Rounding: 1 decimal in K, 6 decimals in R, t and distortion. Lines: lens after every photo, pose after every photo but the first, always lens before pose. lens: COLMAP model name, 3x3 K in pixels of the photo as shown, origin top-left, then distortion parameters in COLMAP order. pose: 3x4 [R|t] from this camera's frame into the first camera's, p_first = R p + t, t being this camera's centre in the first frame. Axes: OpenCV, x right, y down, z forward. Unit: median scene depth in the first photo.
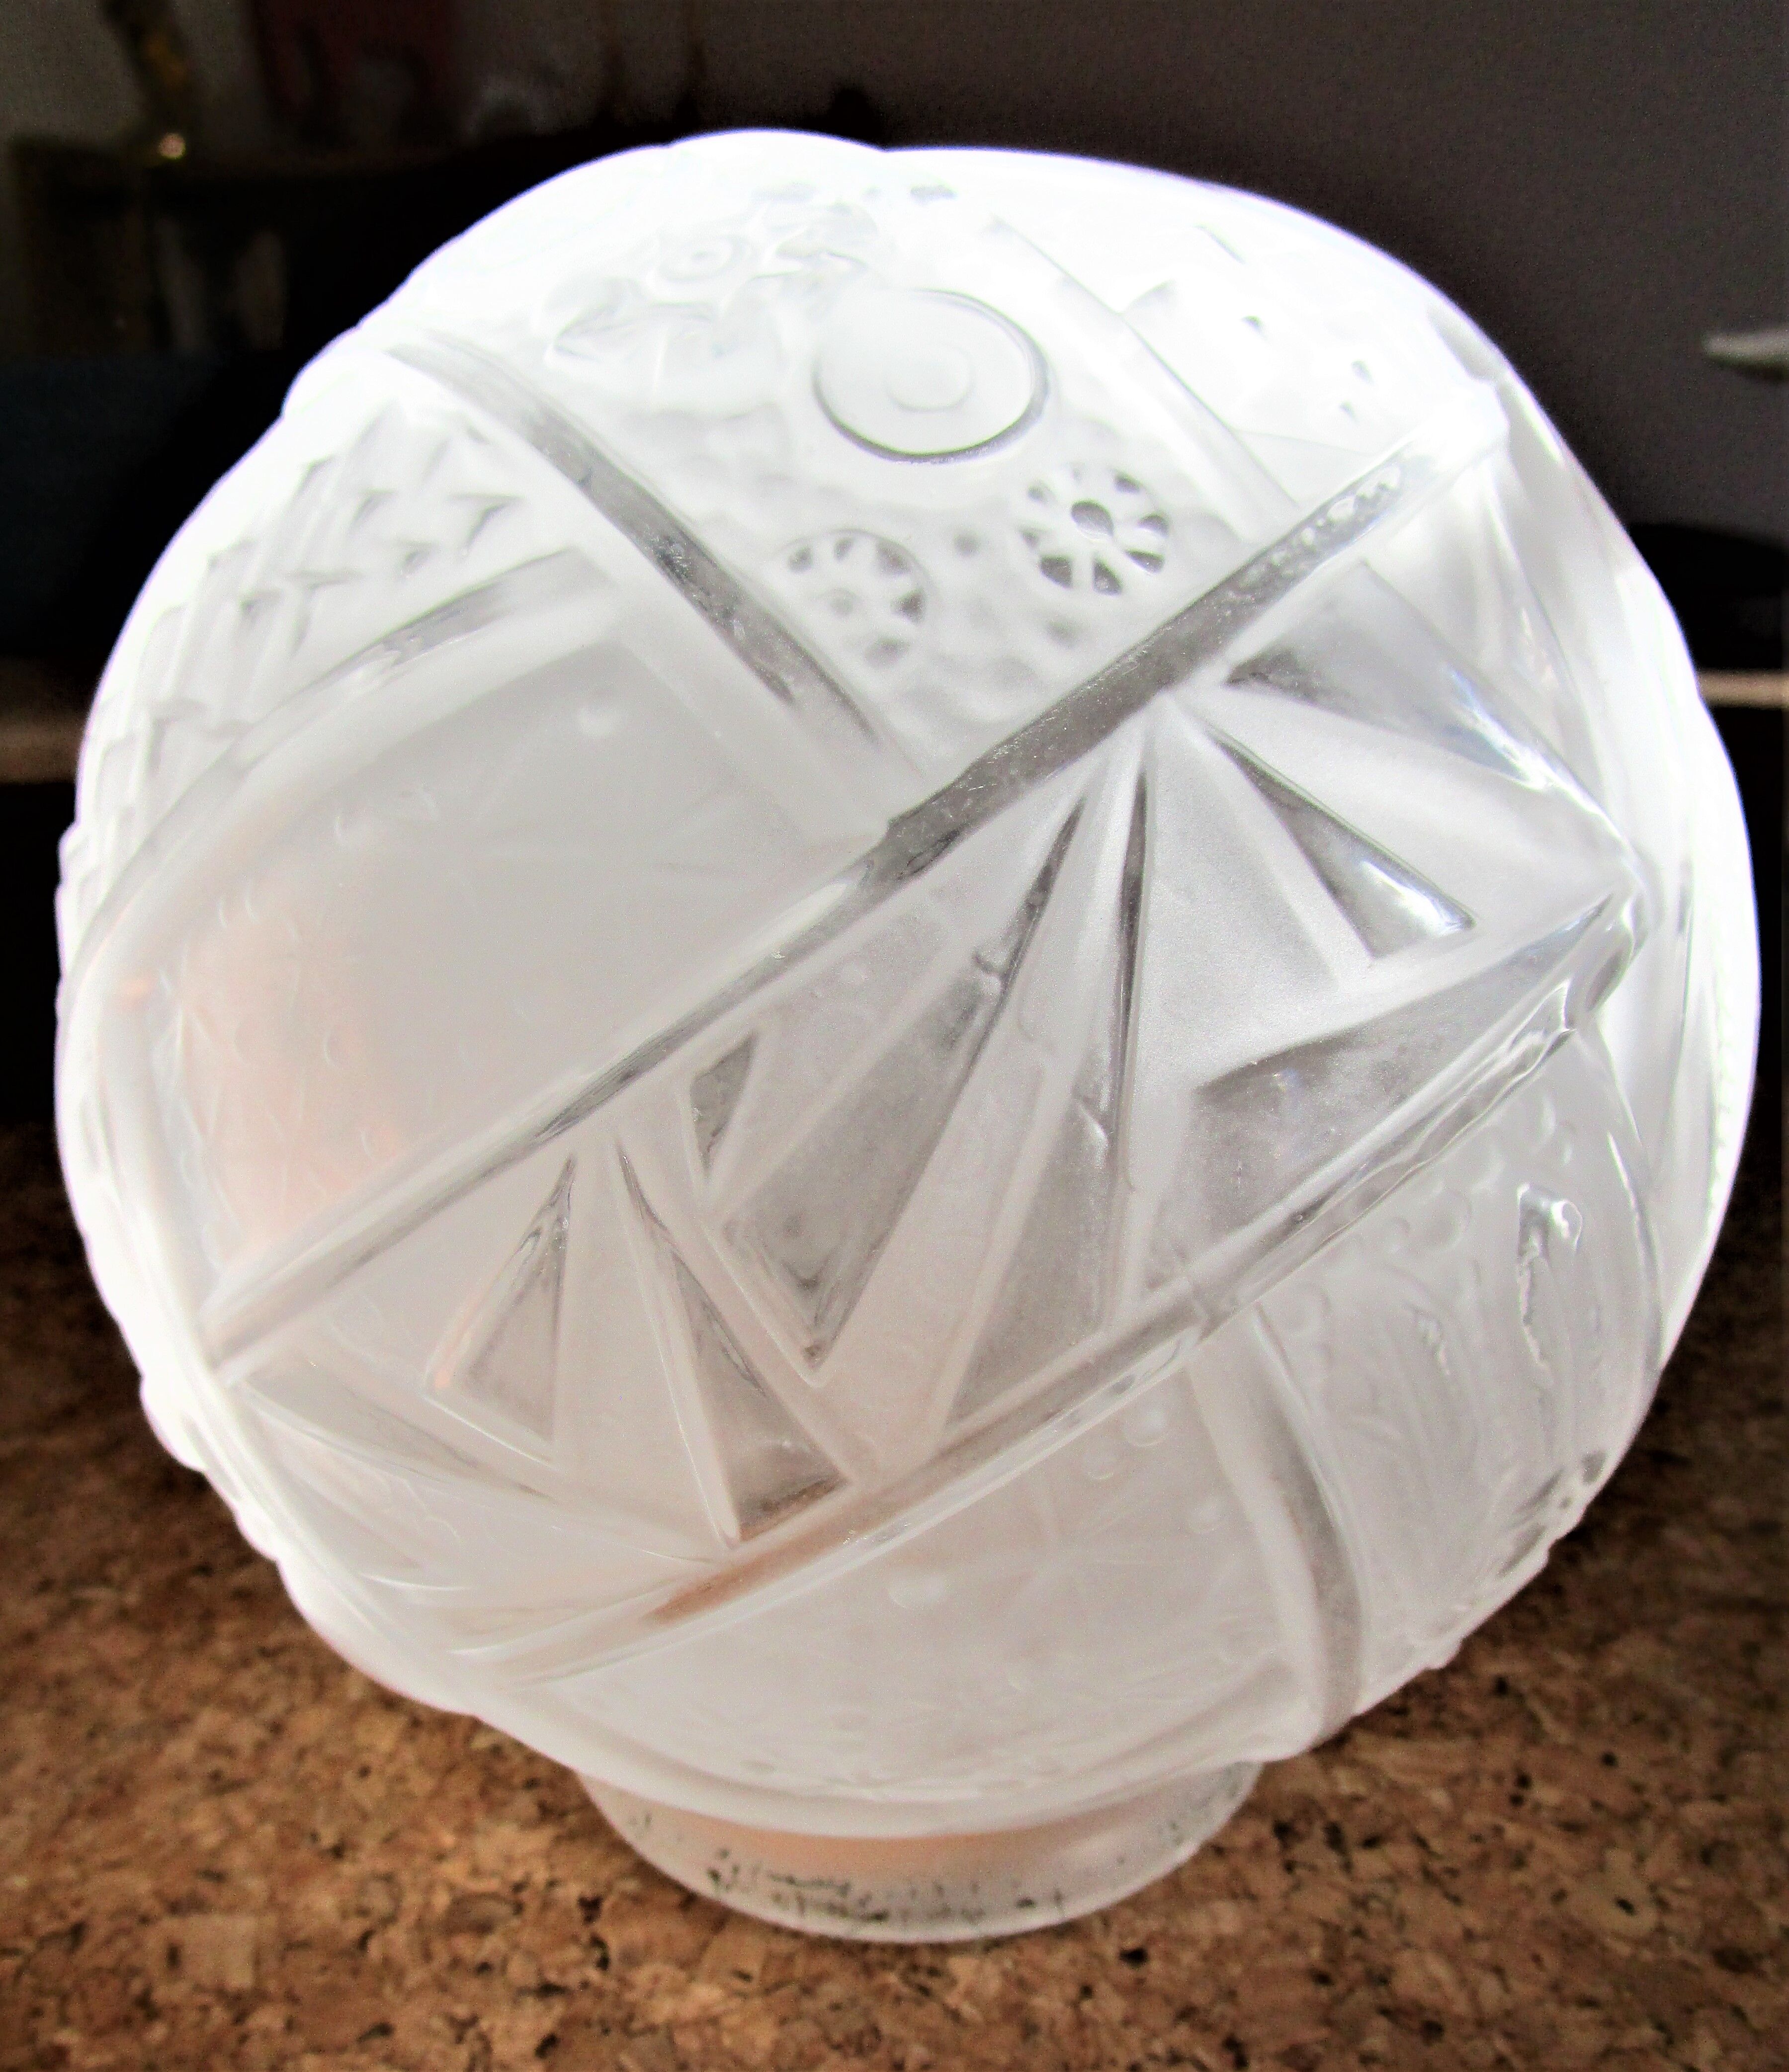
lens RADIAL K [[1527.0, 0, 860.4], [0, 1527.0, 1047.7], [0, 0, 1]] dist [-0.024238, 0.006694]
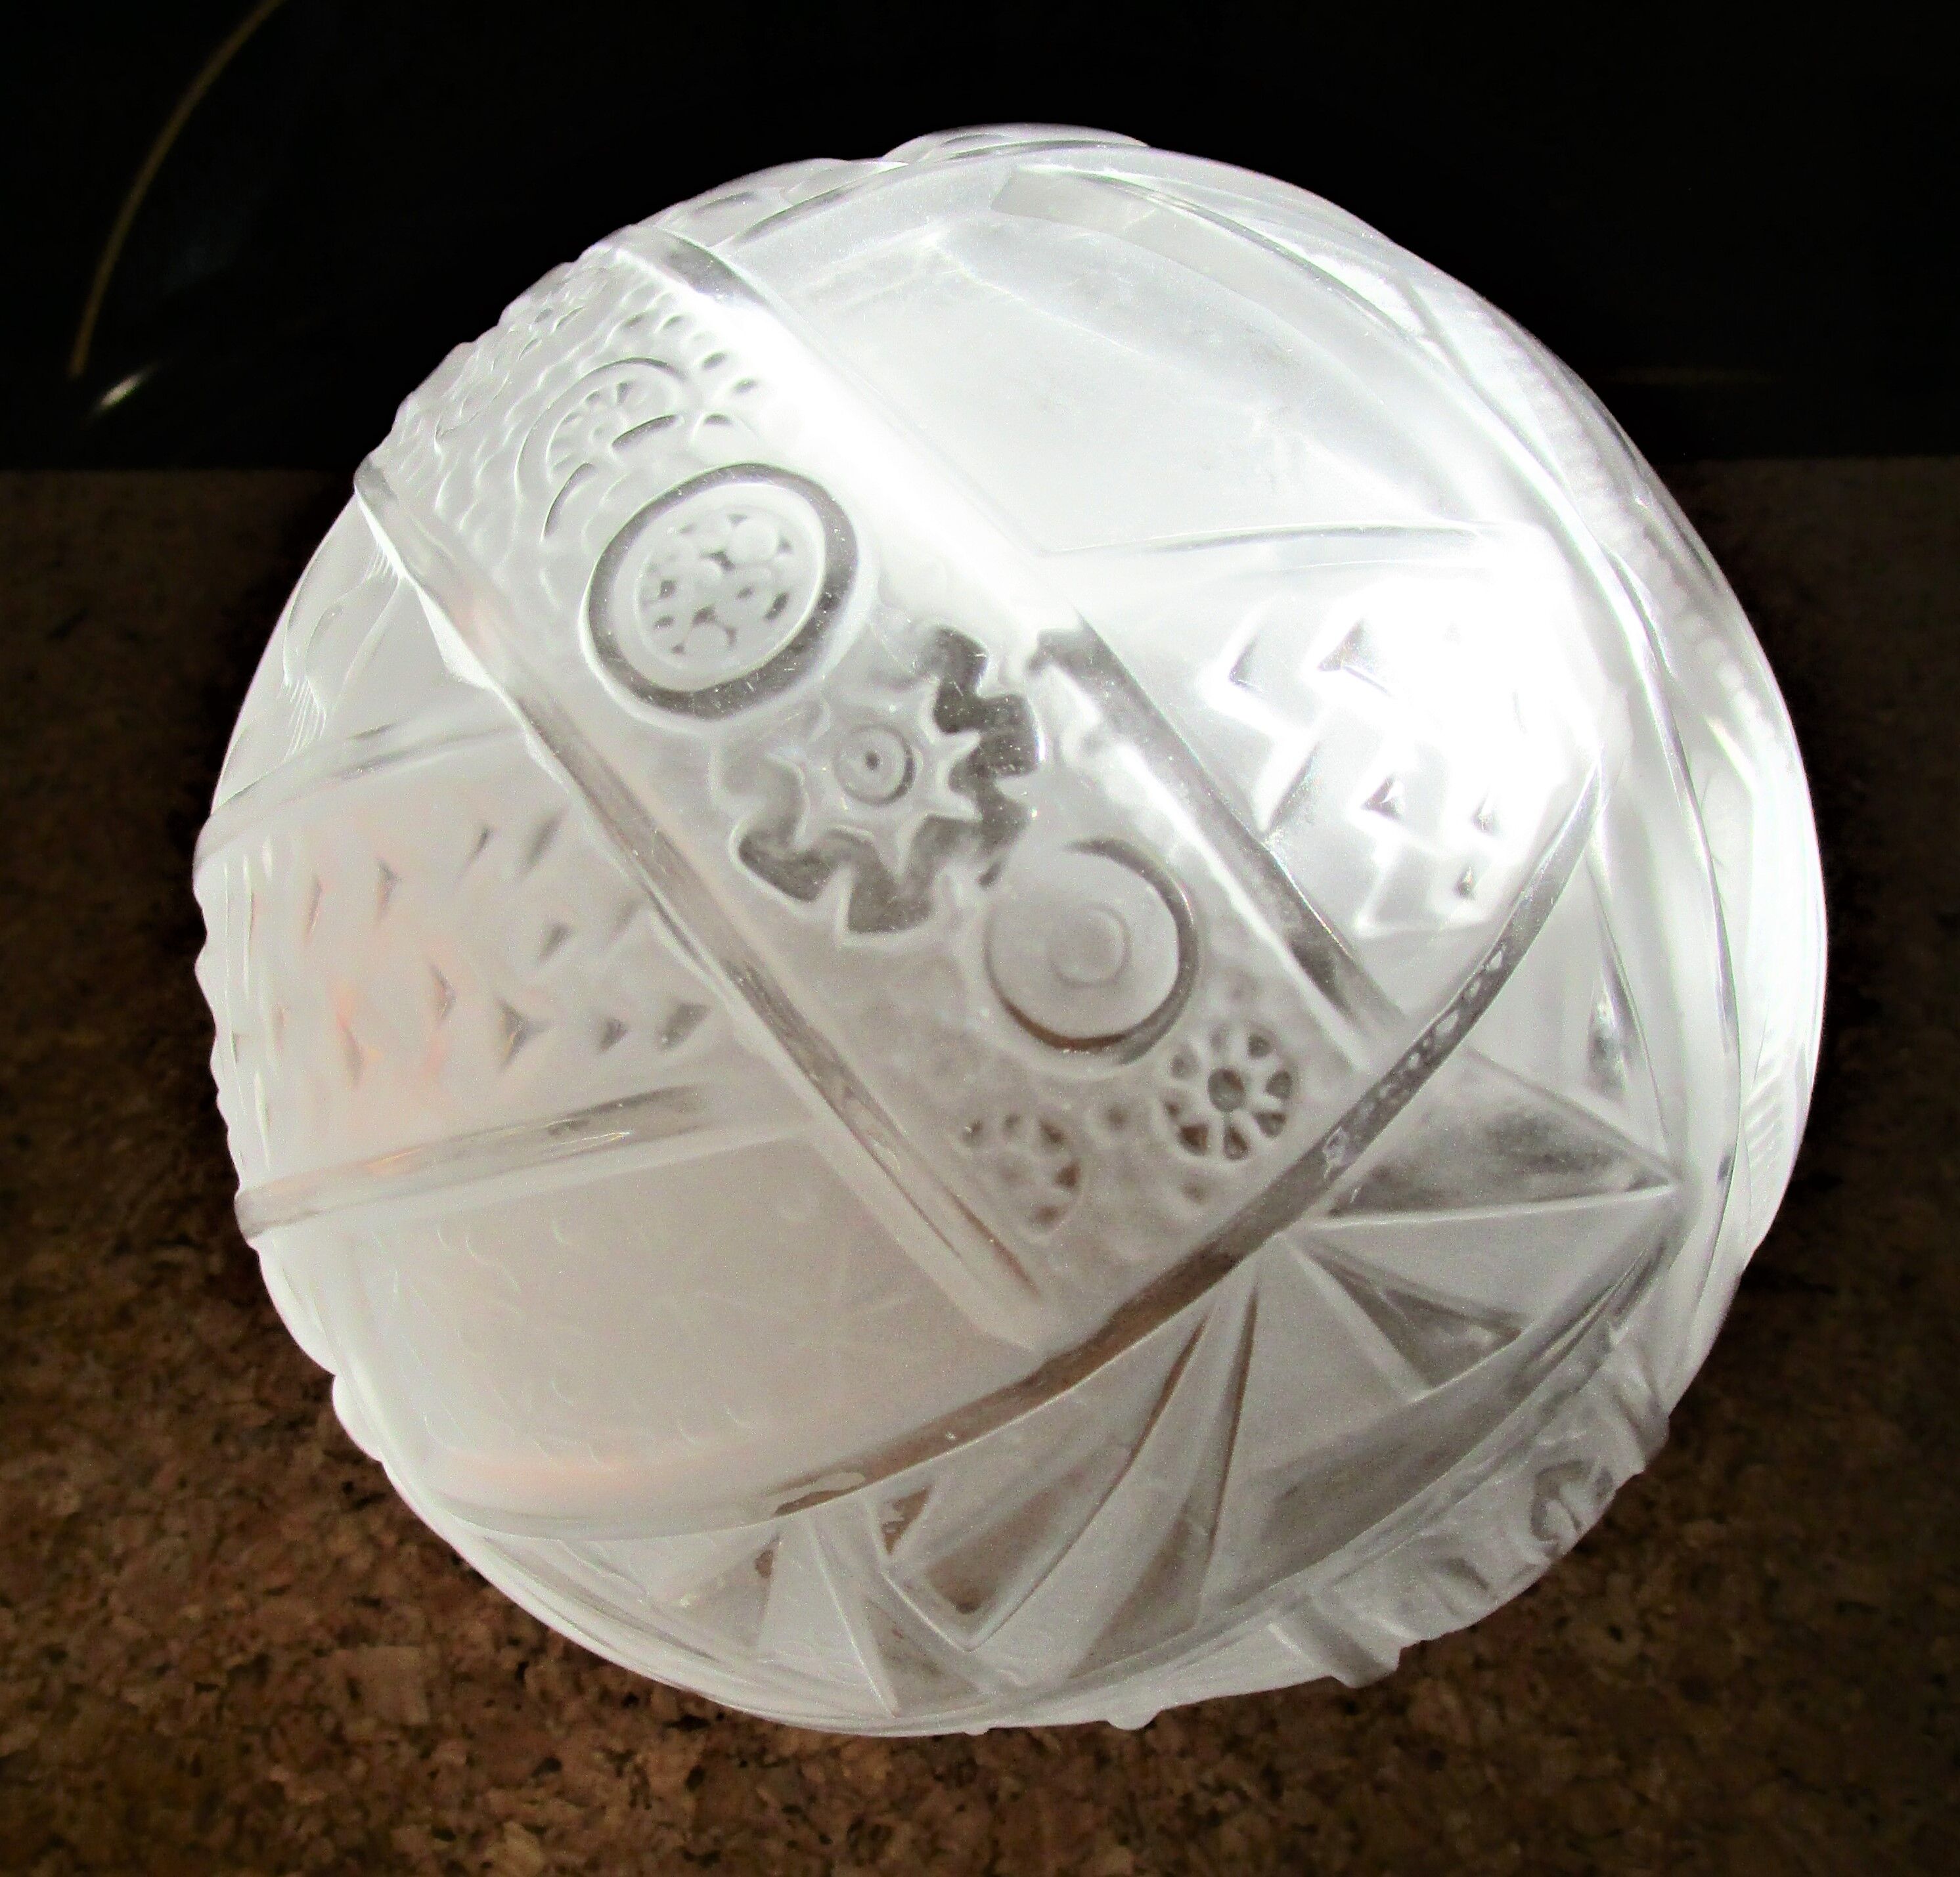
lens RADIAL K [[1774.4, 0, 977.8], [0, 1774.4, 938.9], [0, 0, 1]] dist [-0.013486, 0.000078]
pose [[0.999245, 0.002107, 0.038807, -0.040301], [-0.014561, 0.946091, 0.323573, -0.405779], [-0.036033, -0.323894, 0.945407, -0.102833]]
